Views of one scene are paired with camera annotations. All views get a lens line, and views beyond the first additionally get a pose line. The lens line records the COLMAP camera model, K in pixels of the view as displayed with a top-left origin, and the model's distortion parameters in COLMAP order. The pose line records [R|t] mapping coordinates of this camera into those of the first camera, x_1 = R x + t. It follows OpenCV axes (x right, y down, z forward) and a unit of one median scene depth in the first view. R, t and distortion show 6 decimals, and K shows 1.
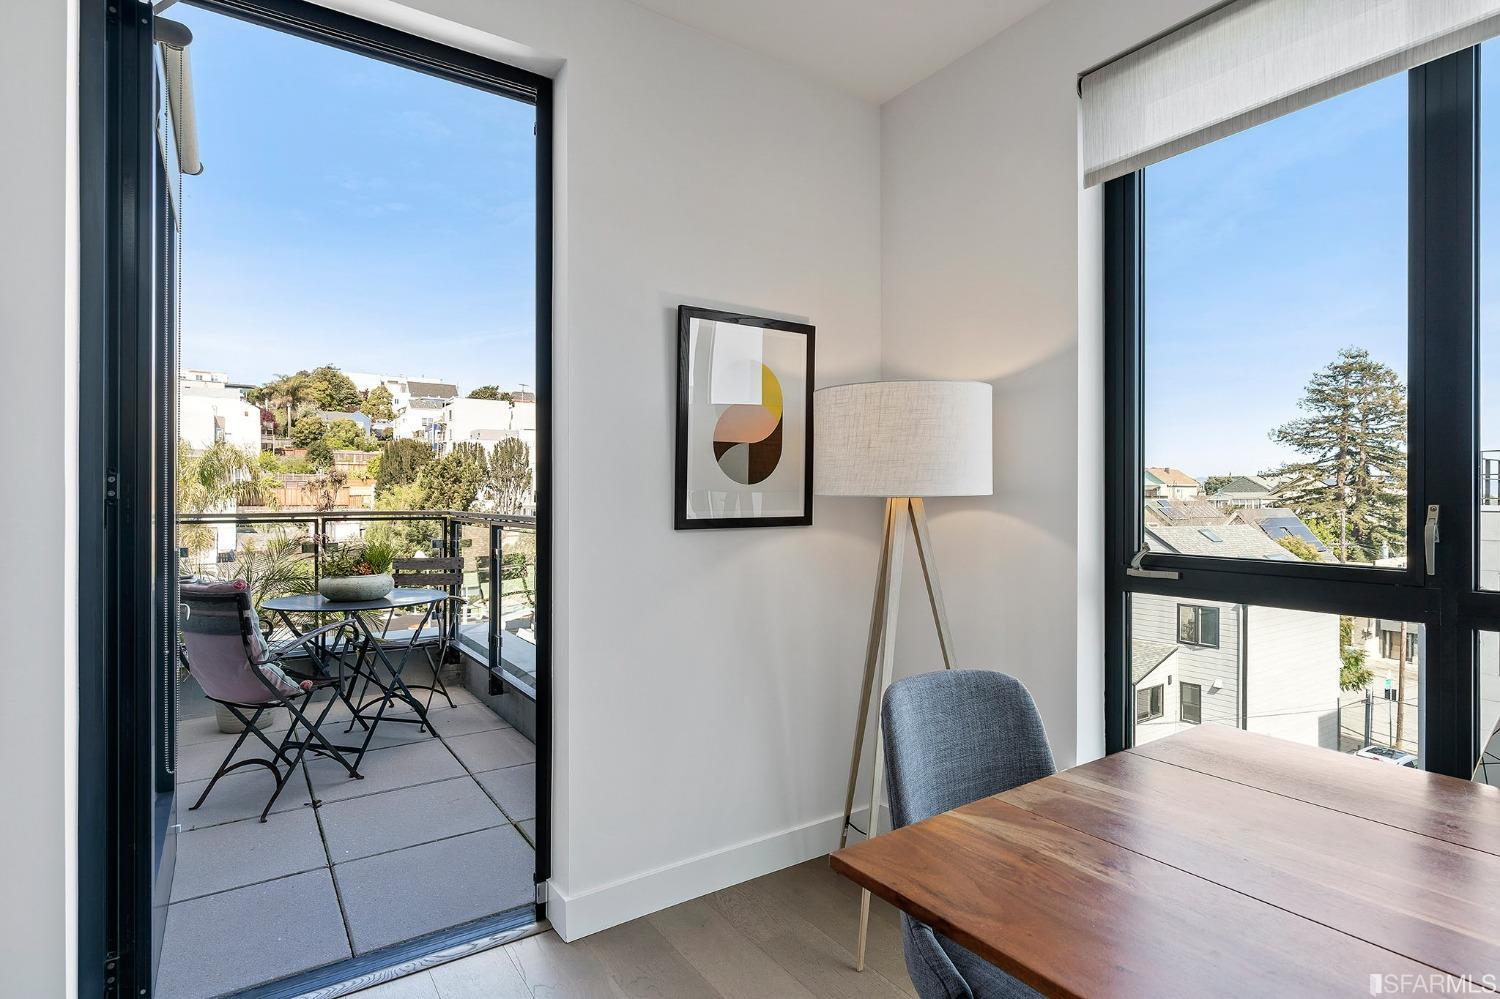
lens RADIAL K [[760.7, 0, 732.6], [0, 760.7, 497.0], [0, 0, 1]] dist [0.002577, 0.000473]
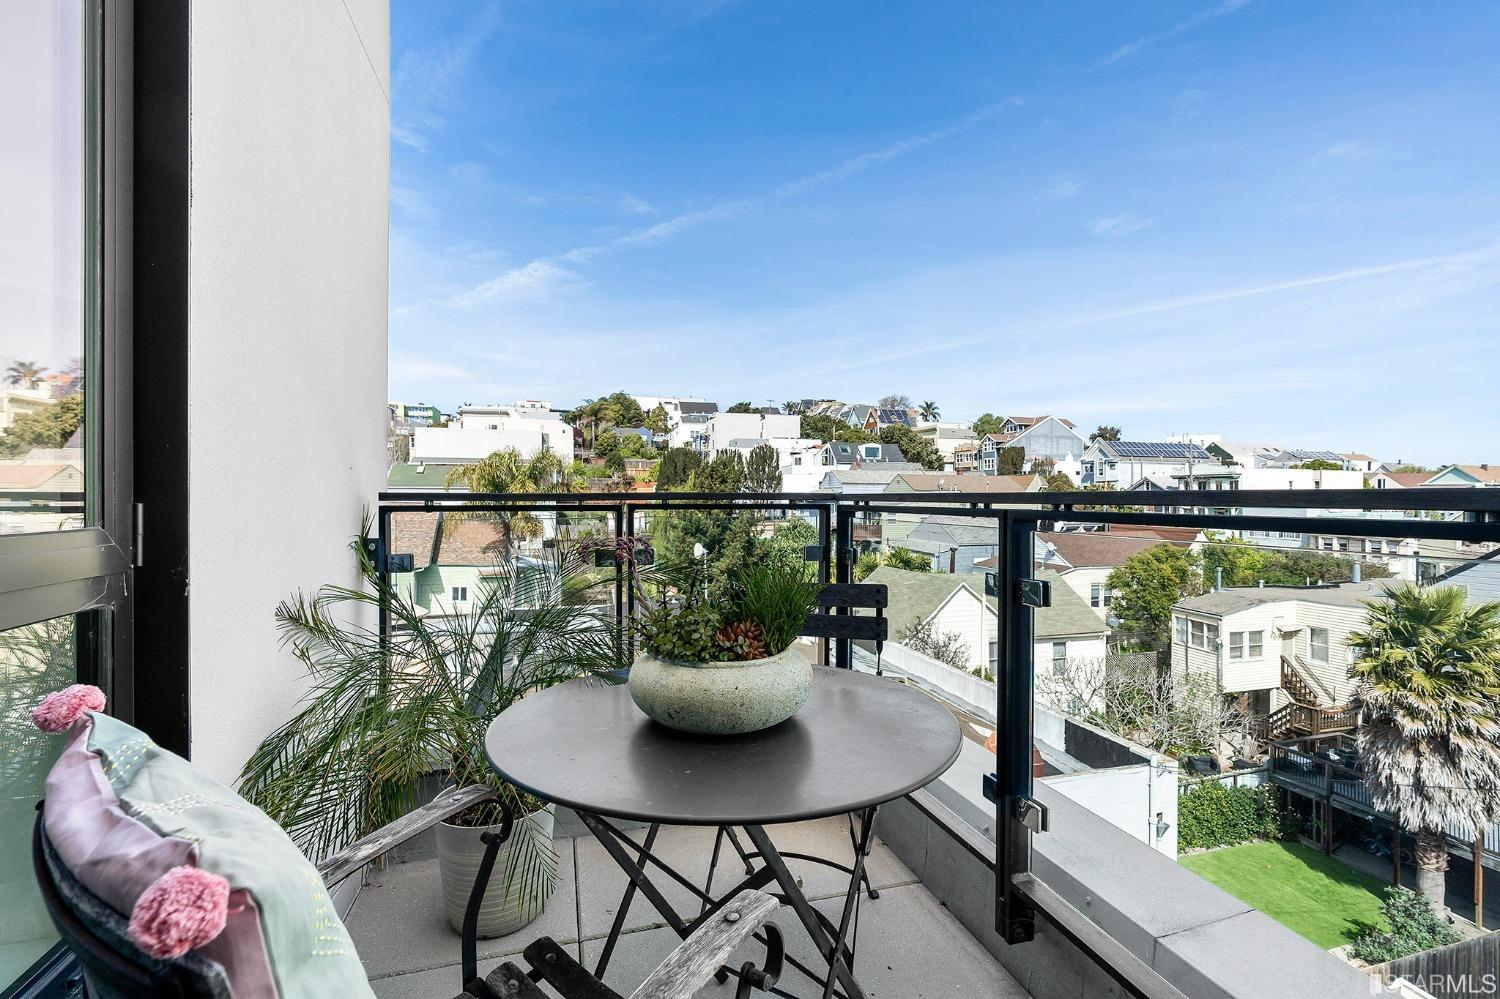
lens RADIAL K [[676.1, 0, 749.4], [0, 676.1, 502.8], [0, 0, 1]] dist [-0.006785, 0.000097]
pose [[0.955220, 0.004710, -0.295859, -0.339000], [-0.002102, 0.999956, 0.009133, 0.024203], [0.295889, -0.008102, 0.955188, 0.610152]]
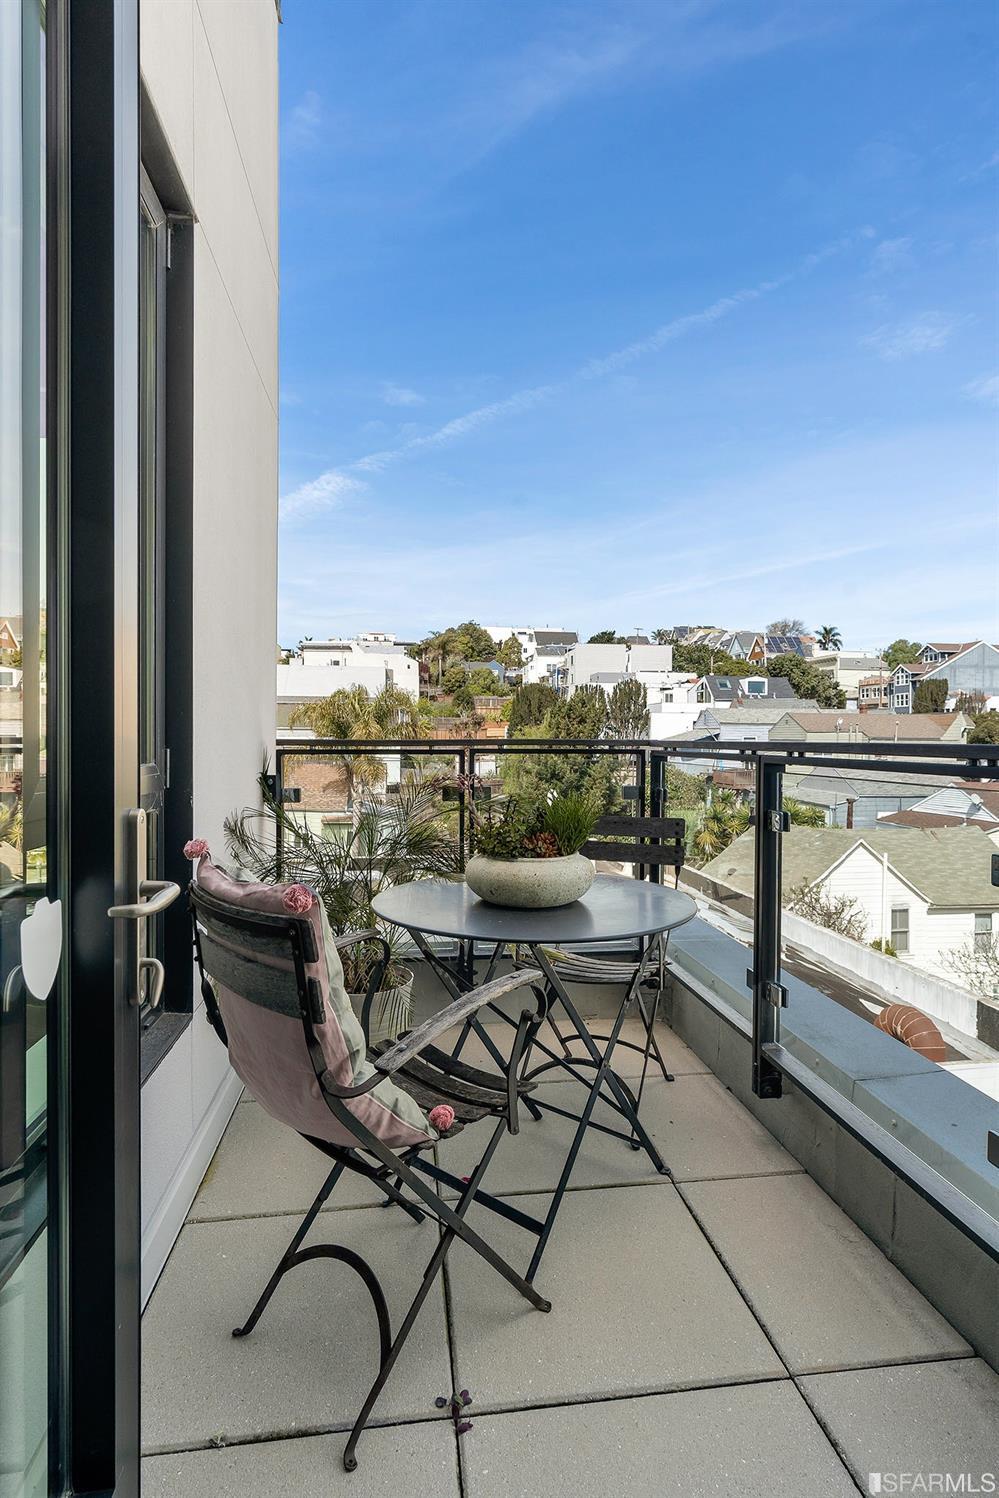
lens RADIAL K [[759.6, 0, 498.6], [0, 759.6, 743.8], [0, 0, 1]] dist [0.002577, 0.000473]
pose [[0.900335, 0.007807, -0.435128, -0.251266], [-0.004764, 0.999956, 0.008084, 0.019530], [0.435172, -0.005205, 0.900332, 0.457148]]
